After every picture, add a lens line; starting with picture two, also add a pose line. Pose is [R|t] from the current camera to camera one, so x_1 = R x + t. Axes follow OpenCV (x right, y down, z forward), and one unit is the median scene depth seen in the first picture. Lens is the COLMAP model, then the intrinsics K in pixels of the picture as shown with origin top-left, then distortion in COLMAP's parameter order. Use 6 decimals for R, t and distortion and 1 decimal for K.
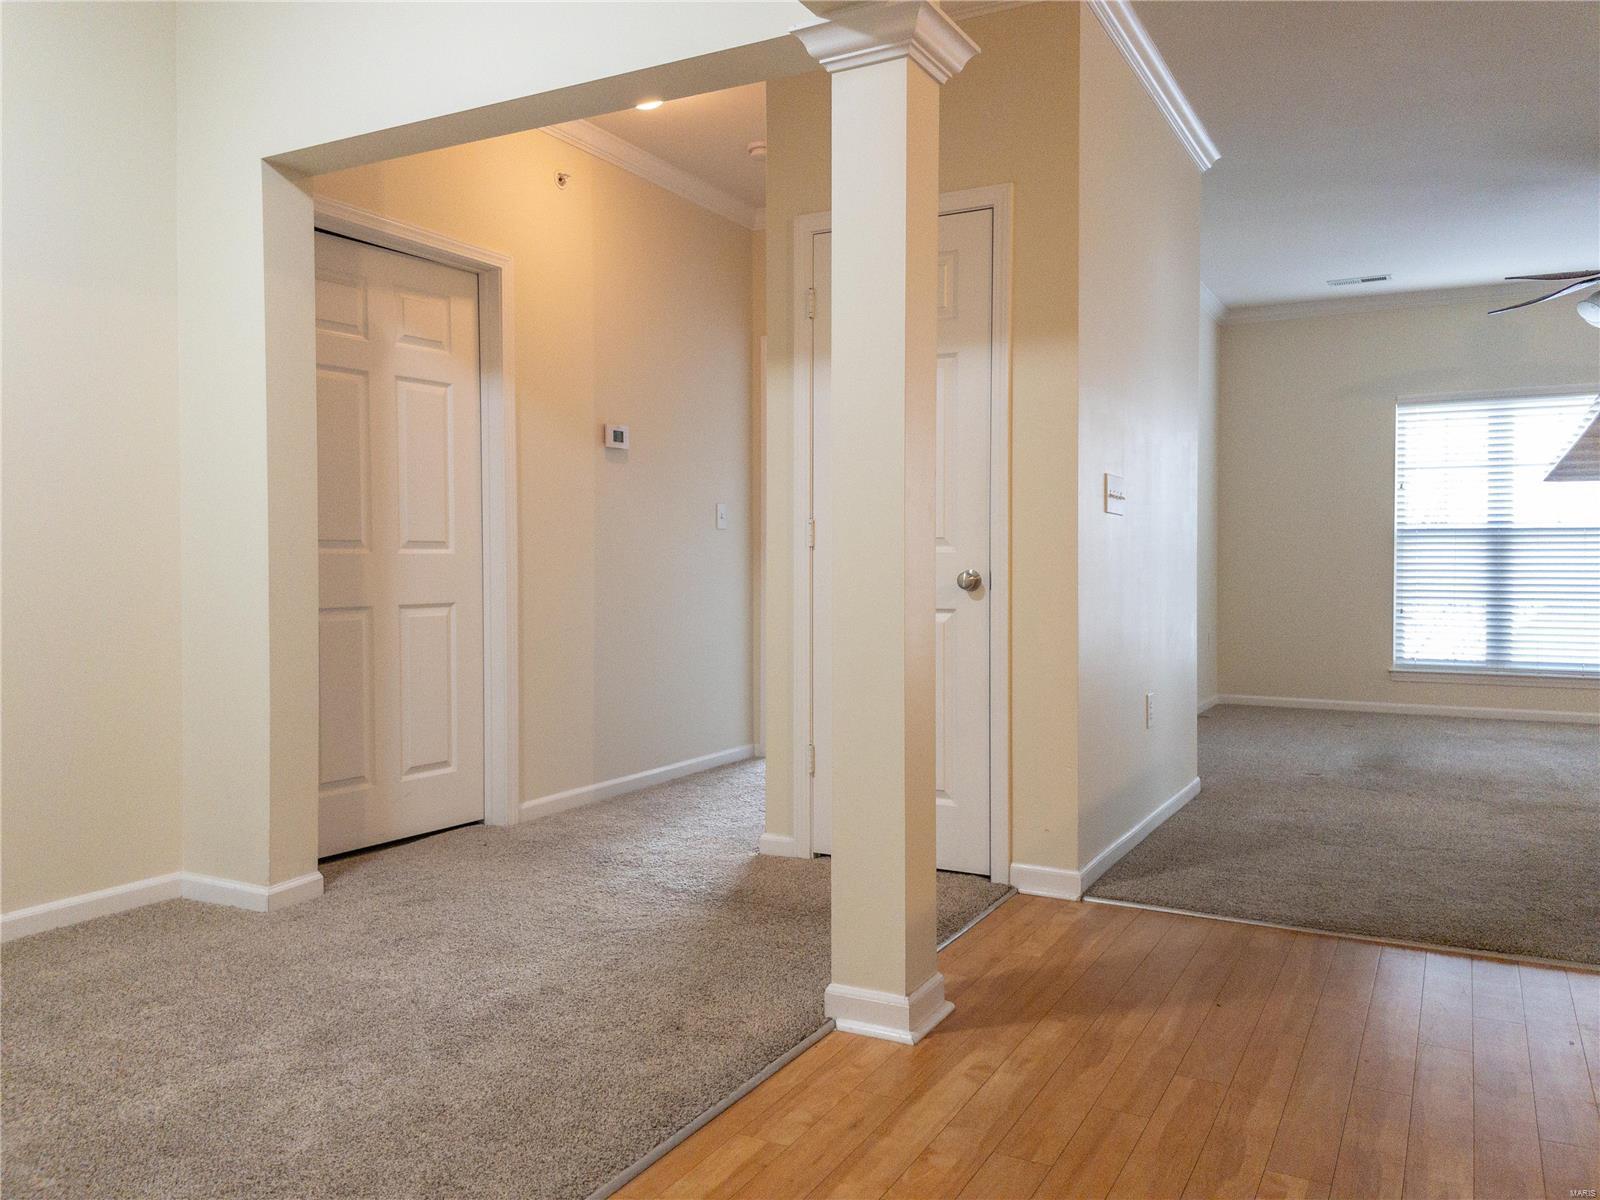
lens RADIAL K [[1228.6, 0, 804.5], [0, 1228.6, 596.7], [0, 0, 1]] dist [0.062552, -0.076171]
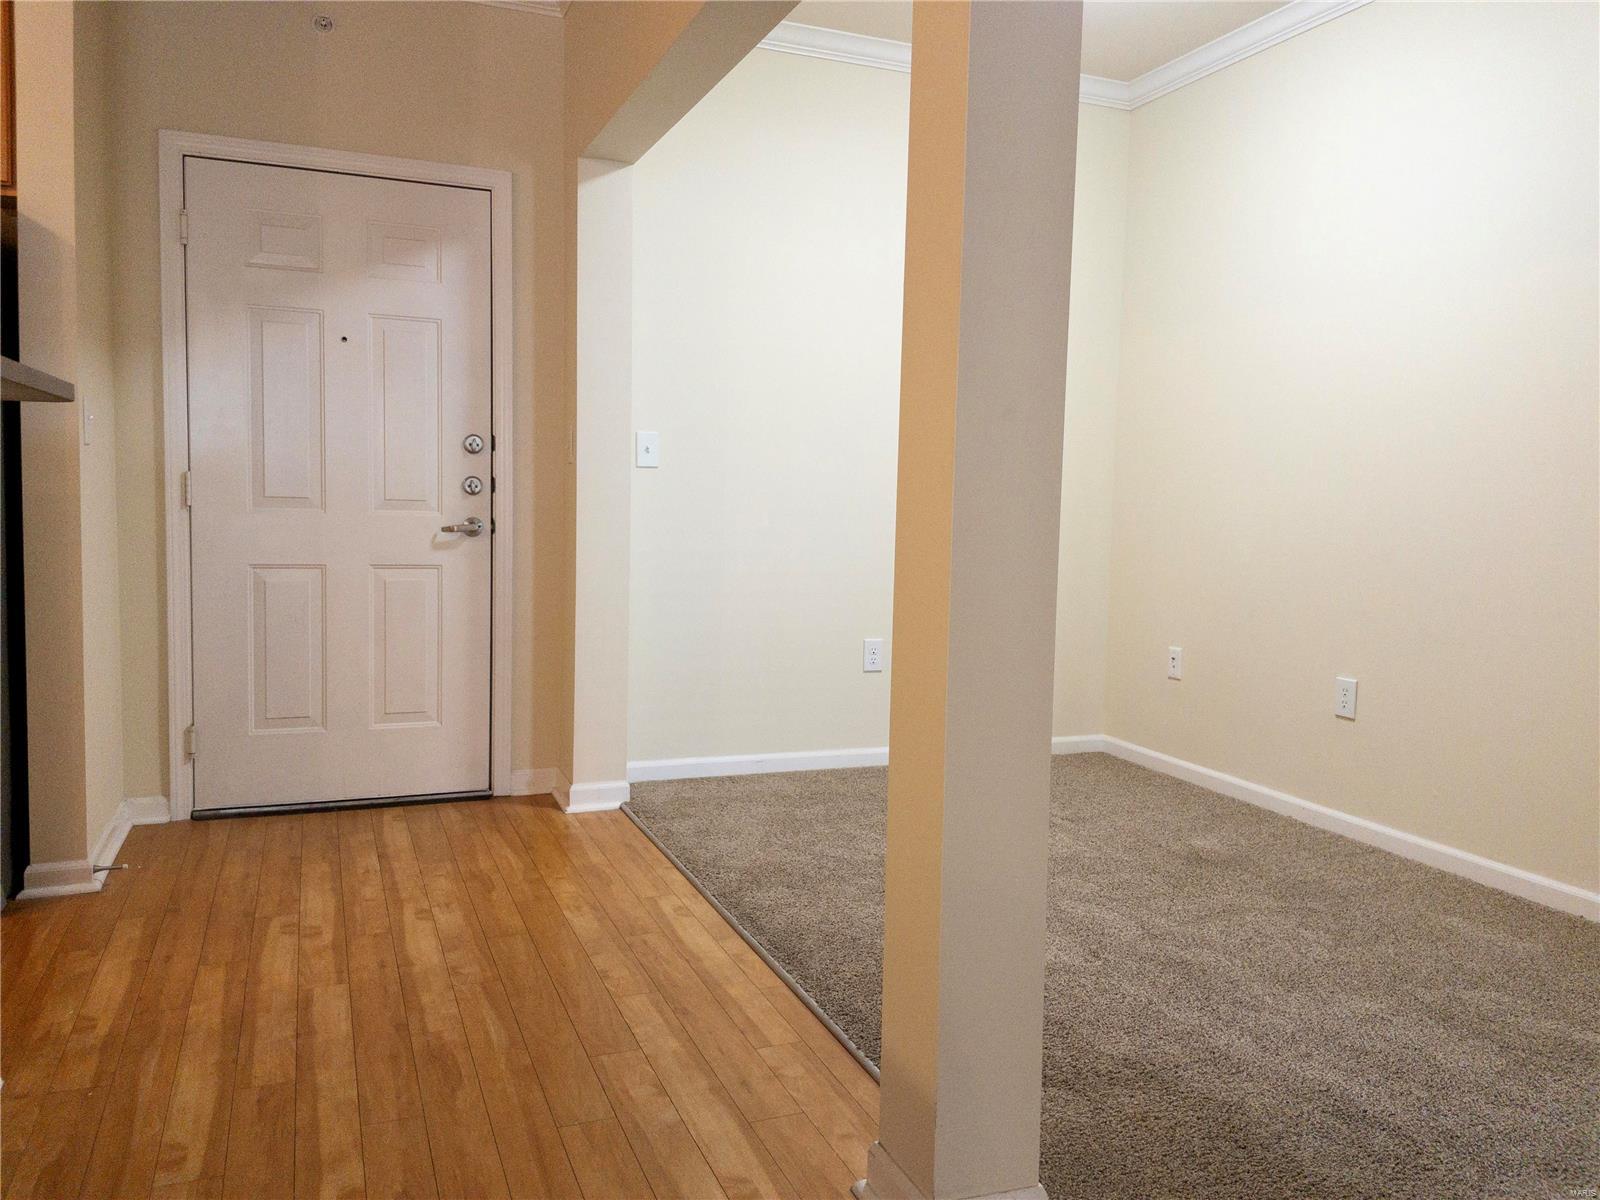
lens RADIAL K [[1228.6, 0, 803.5], [0, 1228.6, 598.4], [0, 0, 1]] dist [0.062552, -0.076171]
pose [[-0.665980, 0.037494, -0.745027, 0.545842], [-0.025157, 0.997039, 0.072664, -0.039951], [0.745546, 0.067135, -0.663064, 1.209621]]
